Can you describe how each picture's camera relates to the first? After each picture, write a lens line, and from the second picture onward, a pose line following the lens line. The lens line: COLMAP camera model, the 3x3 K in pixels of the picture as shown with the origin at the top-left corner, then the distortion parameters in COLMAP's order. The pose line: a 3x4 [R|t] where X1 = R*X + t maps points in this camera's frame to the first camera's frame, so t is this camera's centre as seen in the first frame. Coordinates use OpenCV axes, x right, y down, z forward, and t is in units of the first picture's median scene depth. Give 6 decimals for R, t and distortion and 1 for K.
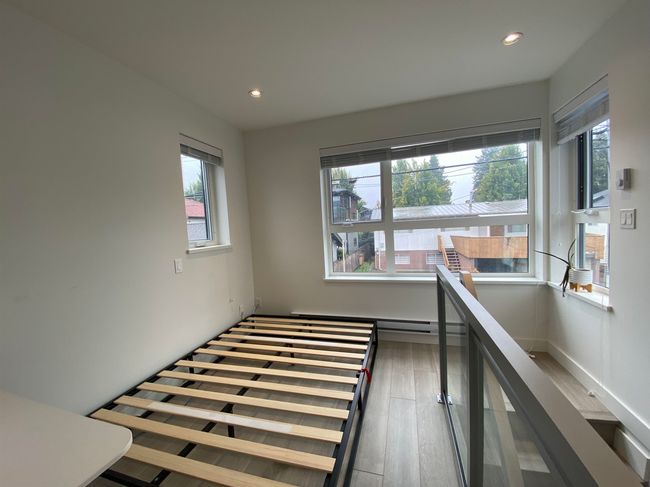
lens RADIAL K [[262.0, 0, 325.4], [0, 262.0, 241.8], [0, 0, 1]] dist [0.018899, -0.019612]
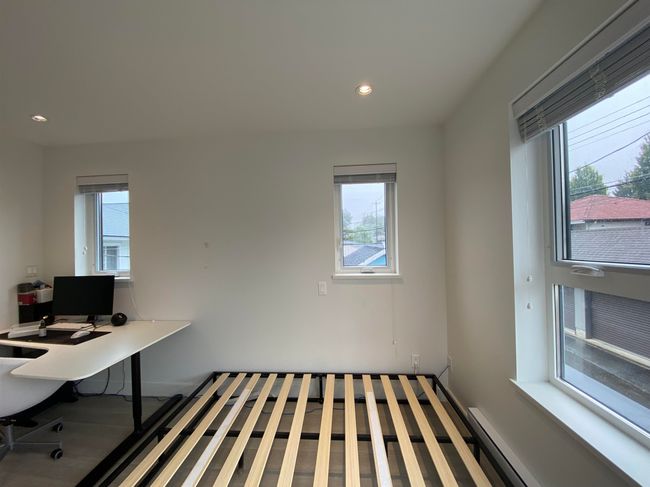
lens RADIAL K [[262.0, 0, 325.4], [0, 262.0, 241.8], [0, 0, 1]] dist [0.018899, -0.019612]
pose [[0.213767, 0.037252, -0.976174, 0.411195], [-0.047617, 0.998482, 0.027676, -0.111303], [0.975723, 0.040566, 0.215216, 0.626565]]
